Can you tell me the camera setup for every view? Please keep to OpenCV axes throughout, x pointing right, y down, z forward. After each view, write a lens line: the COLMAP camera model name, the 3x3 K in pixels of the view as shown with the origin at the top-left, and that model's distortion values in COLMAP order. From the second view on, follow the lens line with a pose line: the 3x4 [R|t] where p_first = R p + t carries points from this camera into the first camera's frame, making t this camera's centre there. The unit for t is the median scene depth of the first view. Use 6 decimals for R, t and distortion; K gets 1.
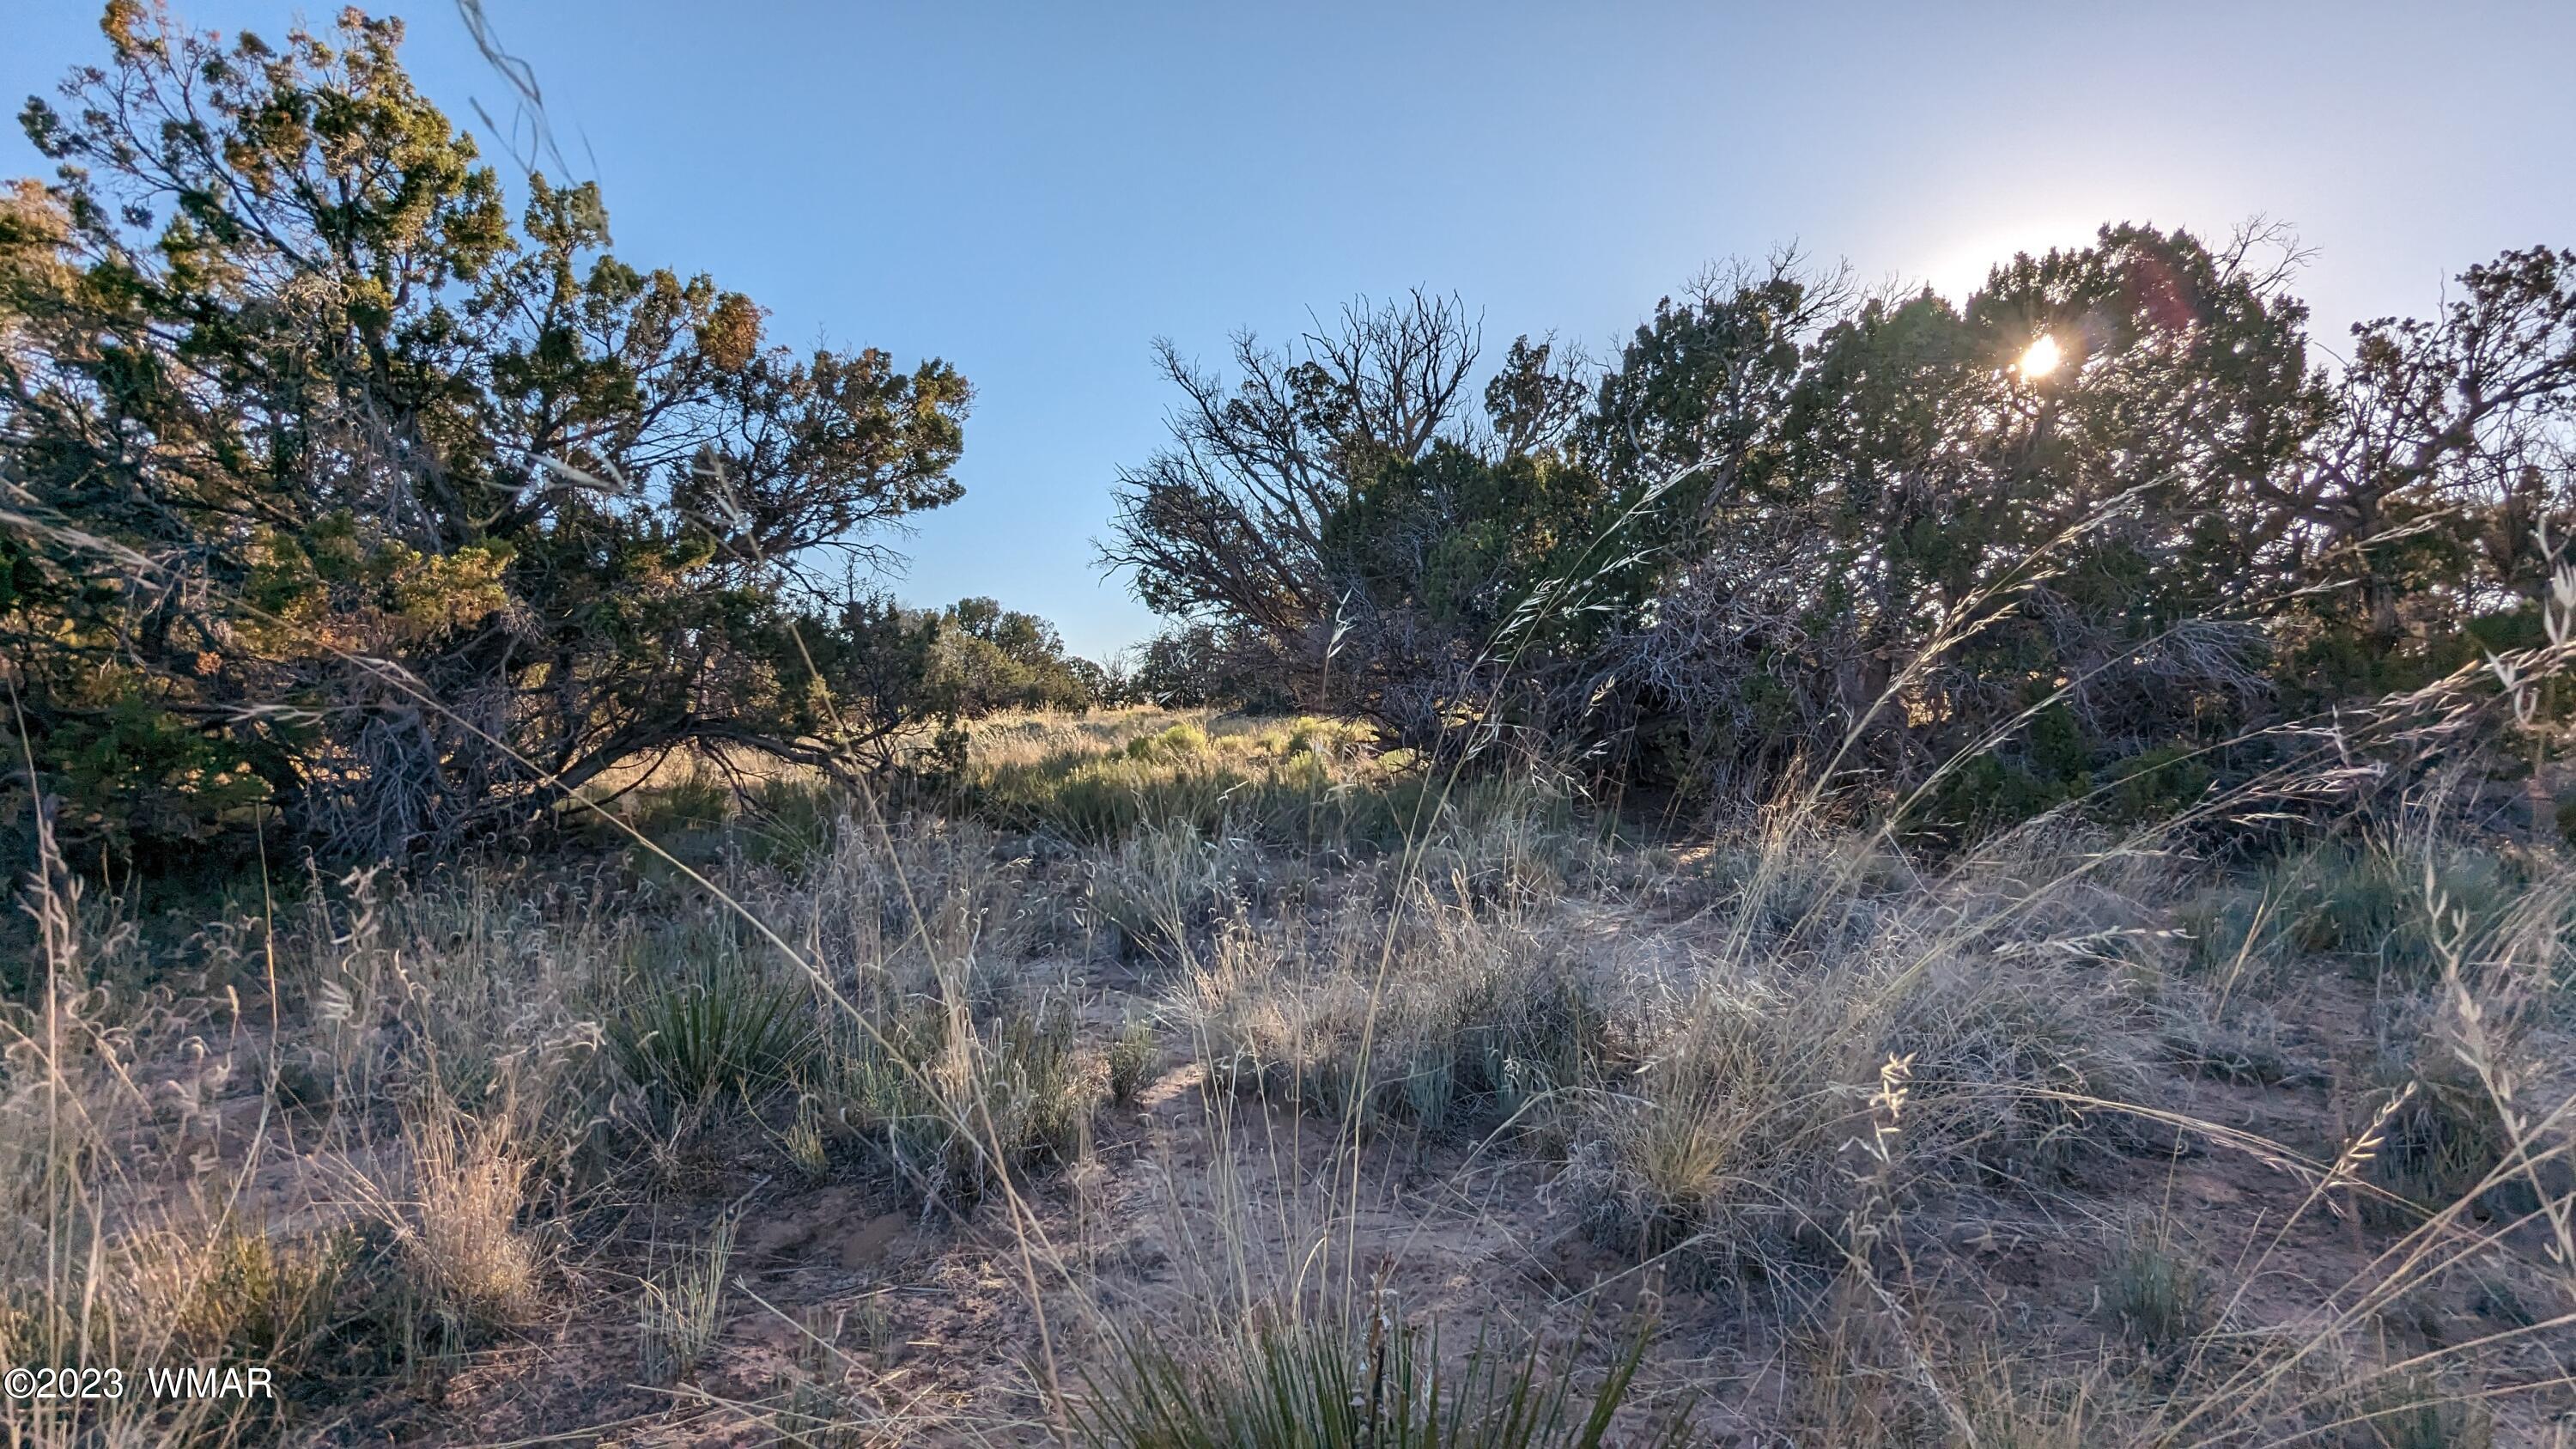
lens RADIAL K [[1226.7, 0, 1292.2], [0, 1226.7, 727.4], [0, 0, 1]] dist [0.009554, -0.002979]
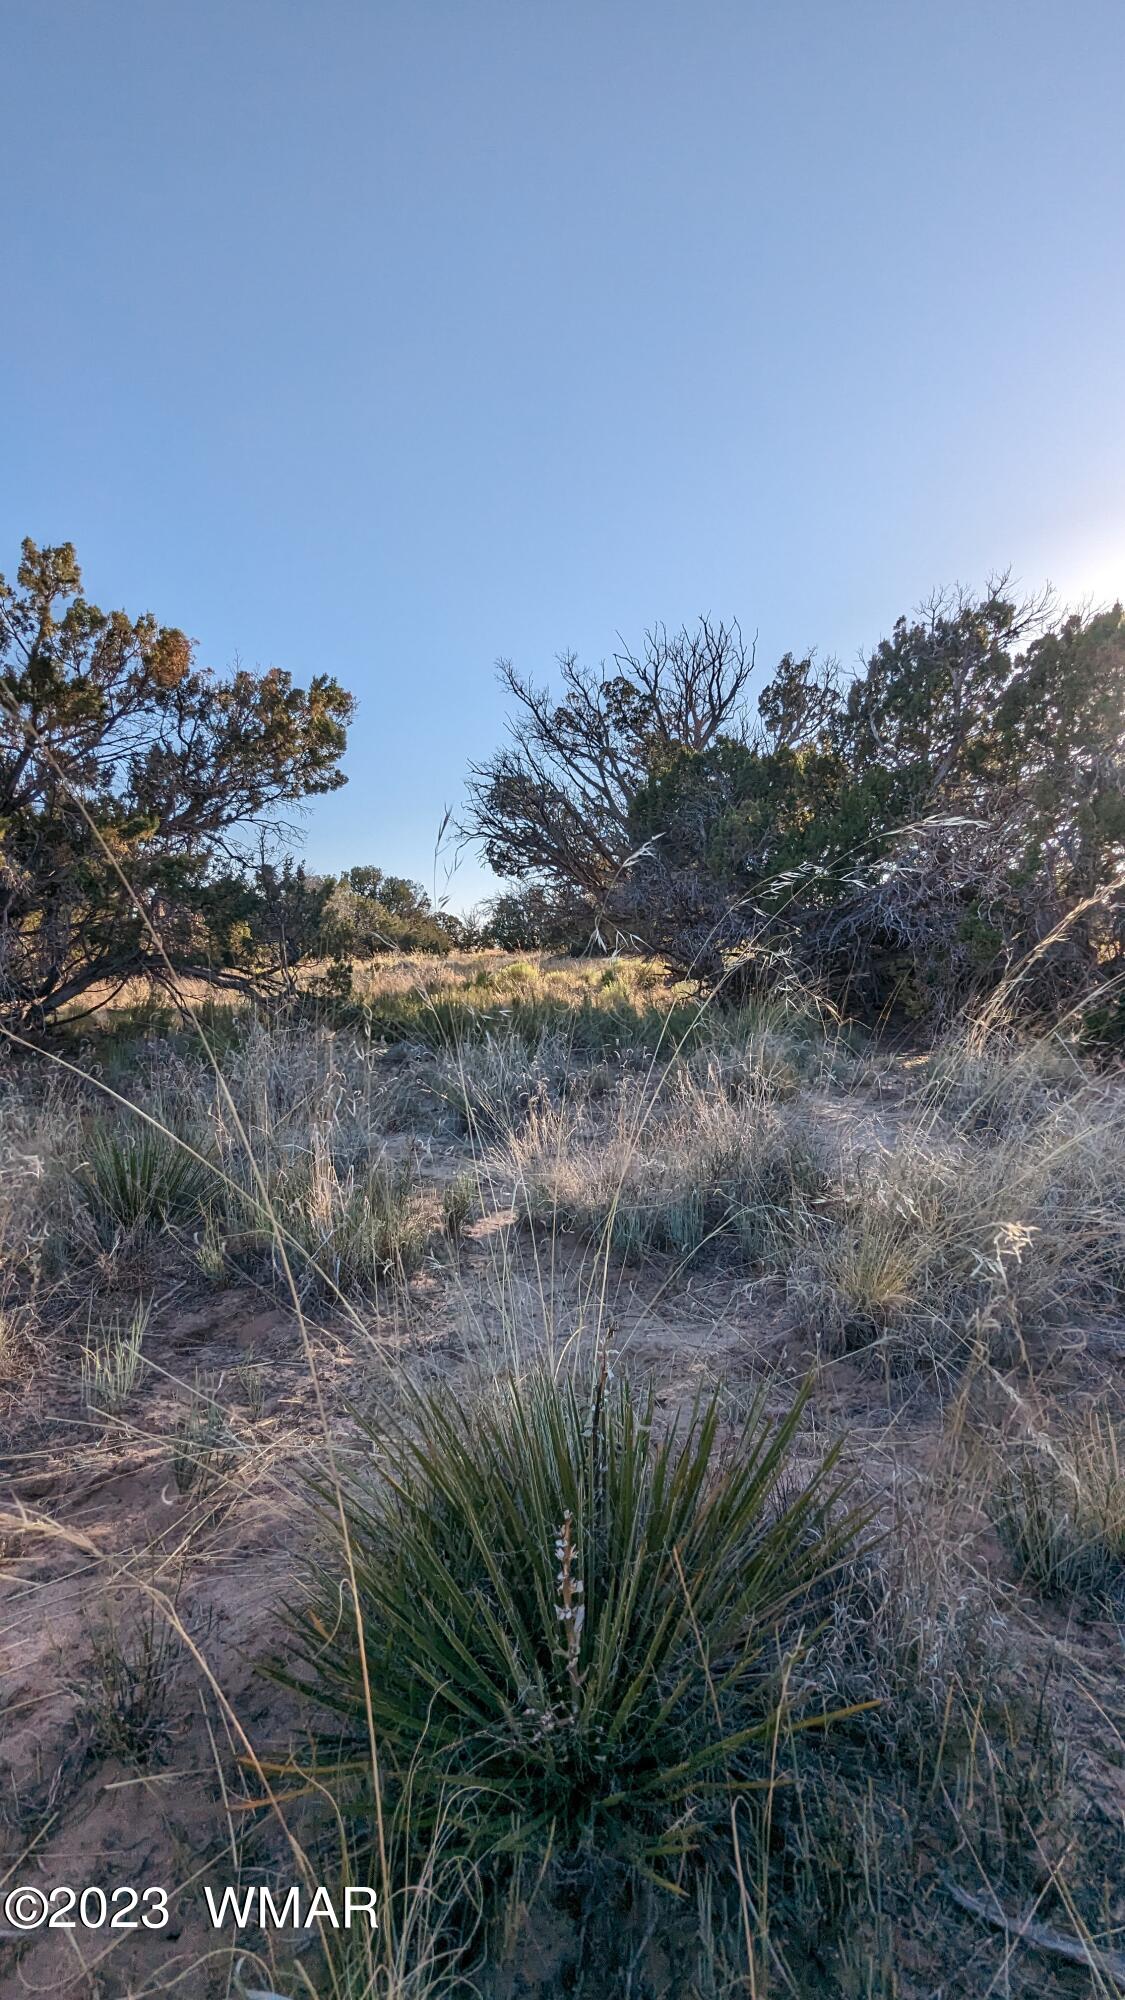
lens RADIAL K [[952.3, 0, 553.4], [0, 952.3, 1000.2], [0, 0, 1]] dist [0.009554, -0.002979]
pose [[0.998356, 0.003527, -0.057212, 0.008818], [-0.001513, 0.999379, 0.035205, 0.005667], [0.057301, -0.035061, 0.997741, -0.000763]]
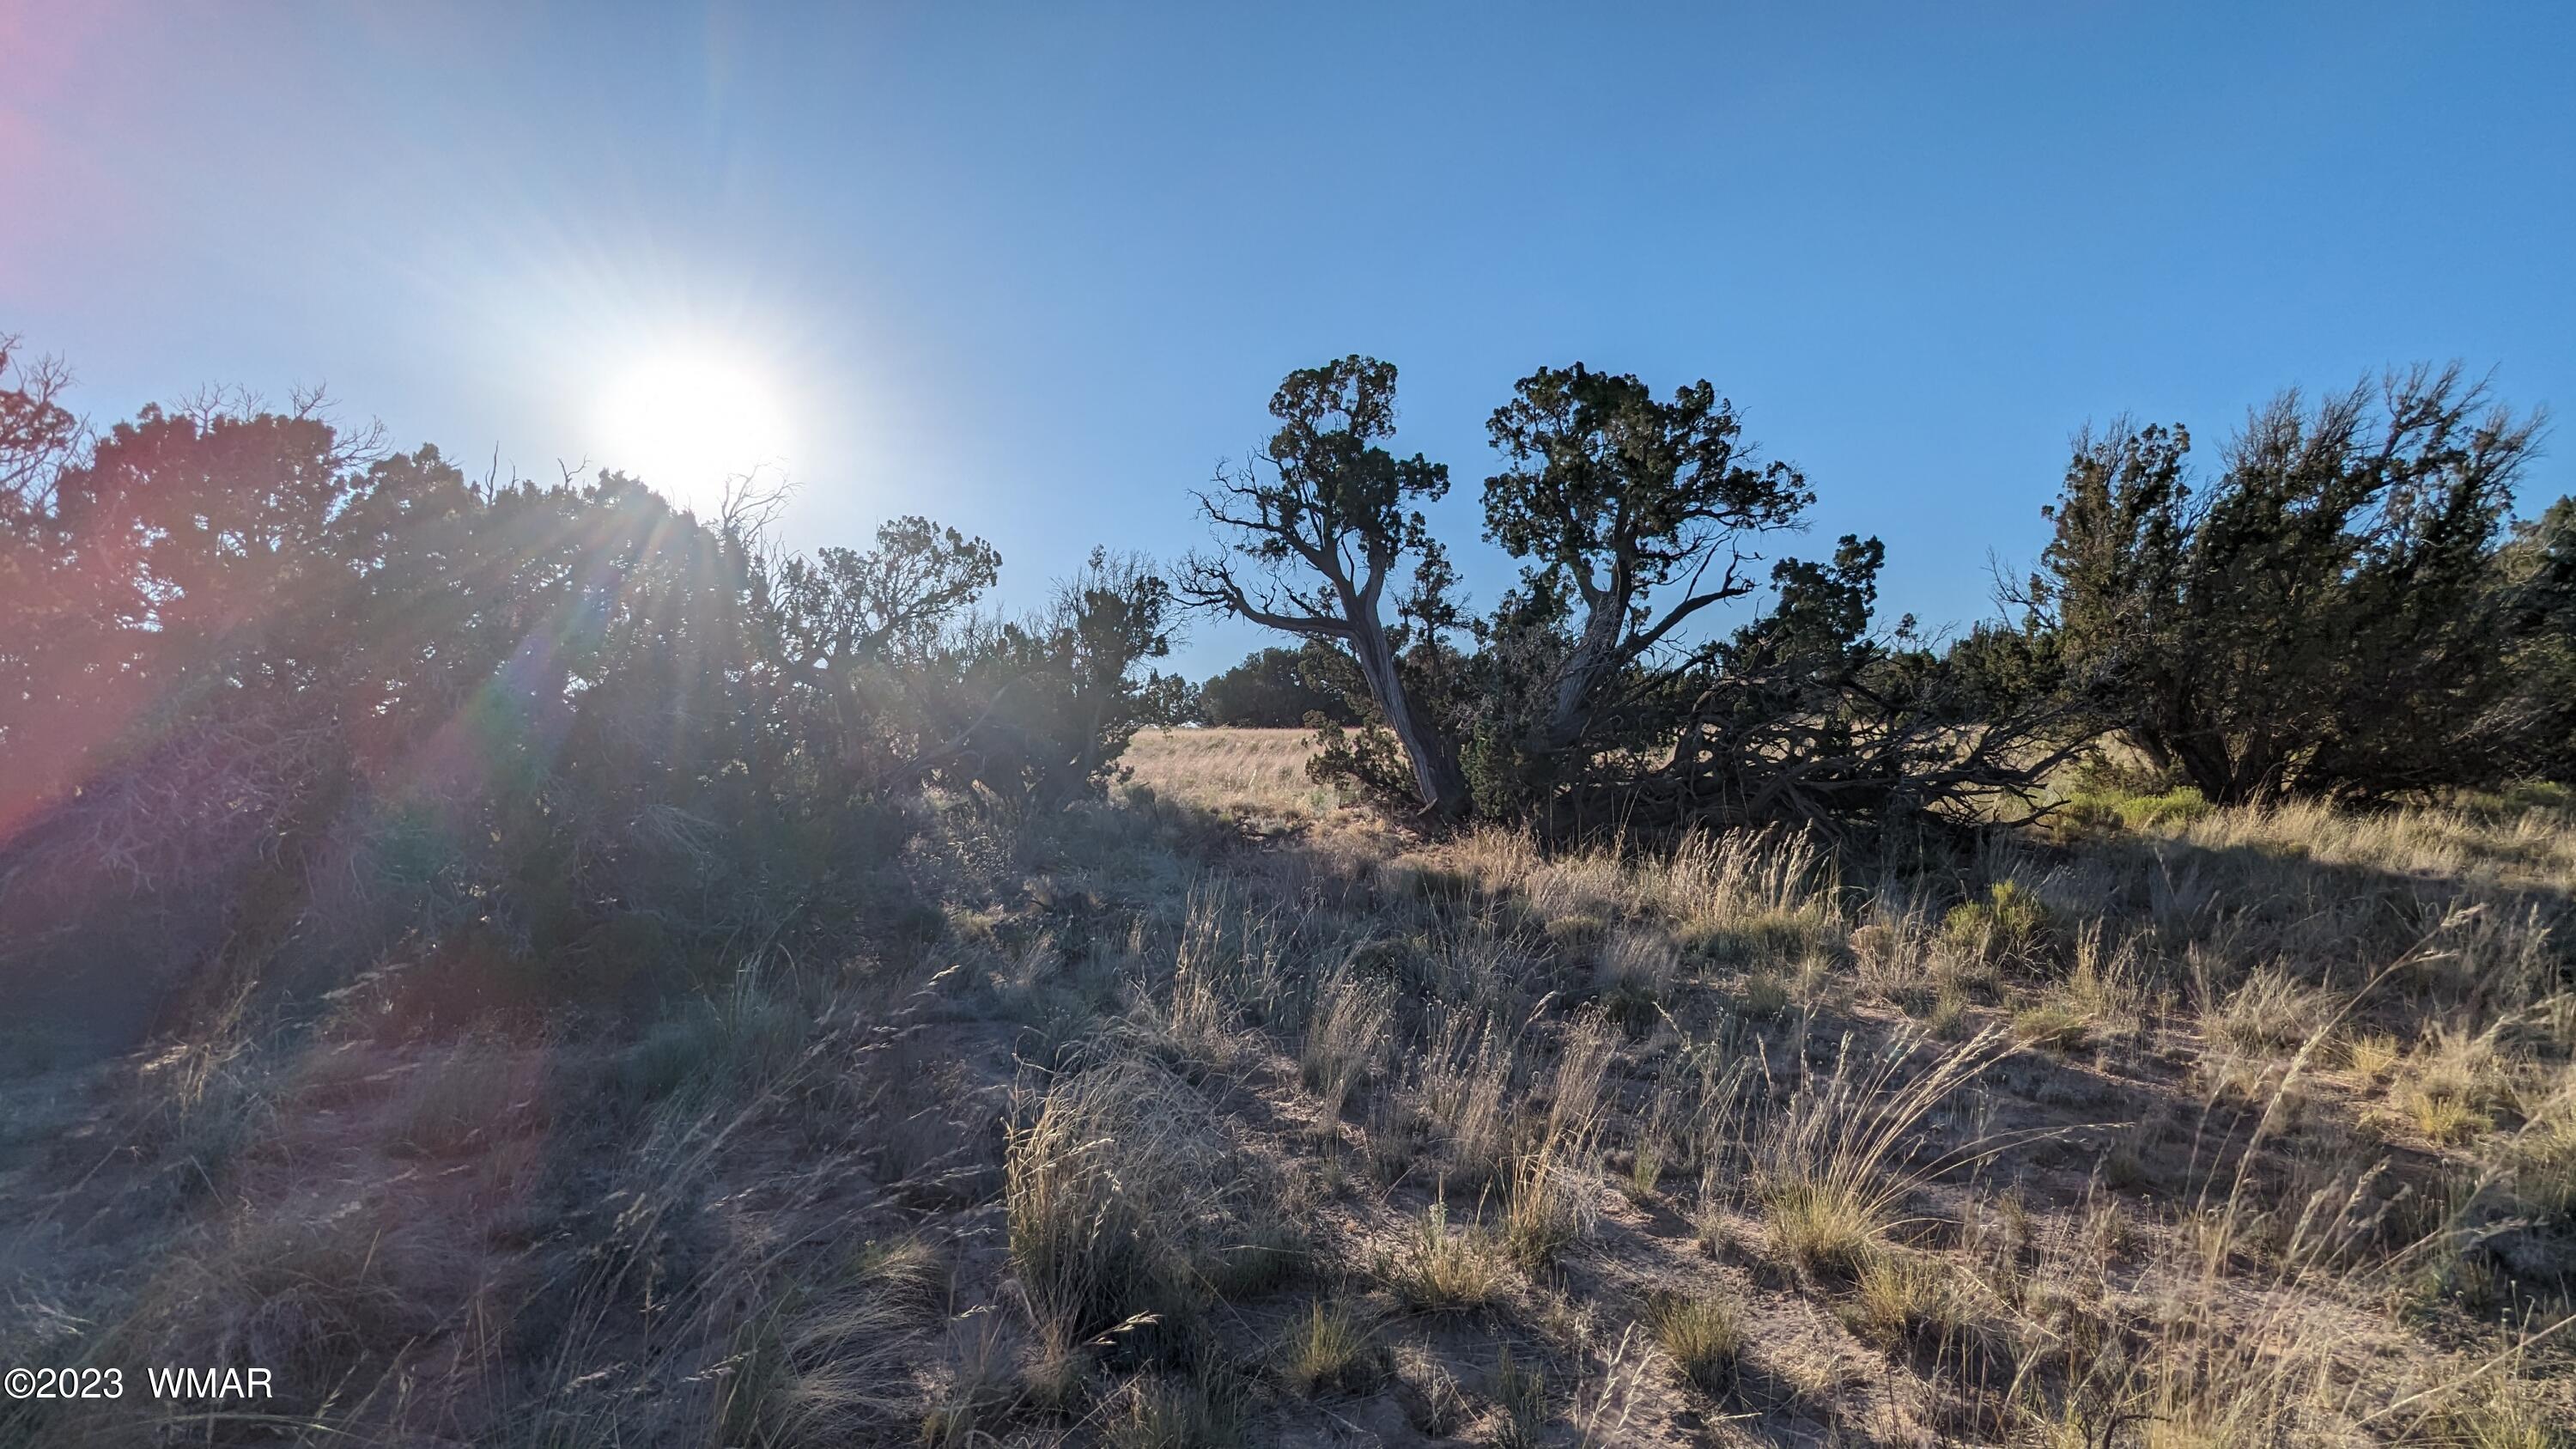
lens RADIAL K [[1226.7, 0, 1291.0], [0, 1226.7, 725.1], [0, 0, 1]] dist [0.009554, -0.002979]
pose [[0.548295, 0.014443, 0.836161, 0.017653], [0.020558, 0.999316, -0.030741, -0.087911], [-0.836033, 0.034045, 0.547623, -0.184110]]
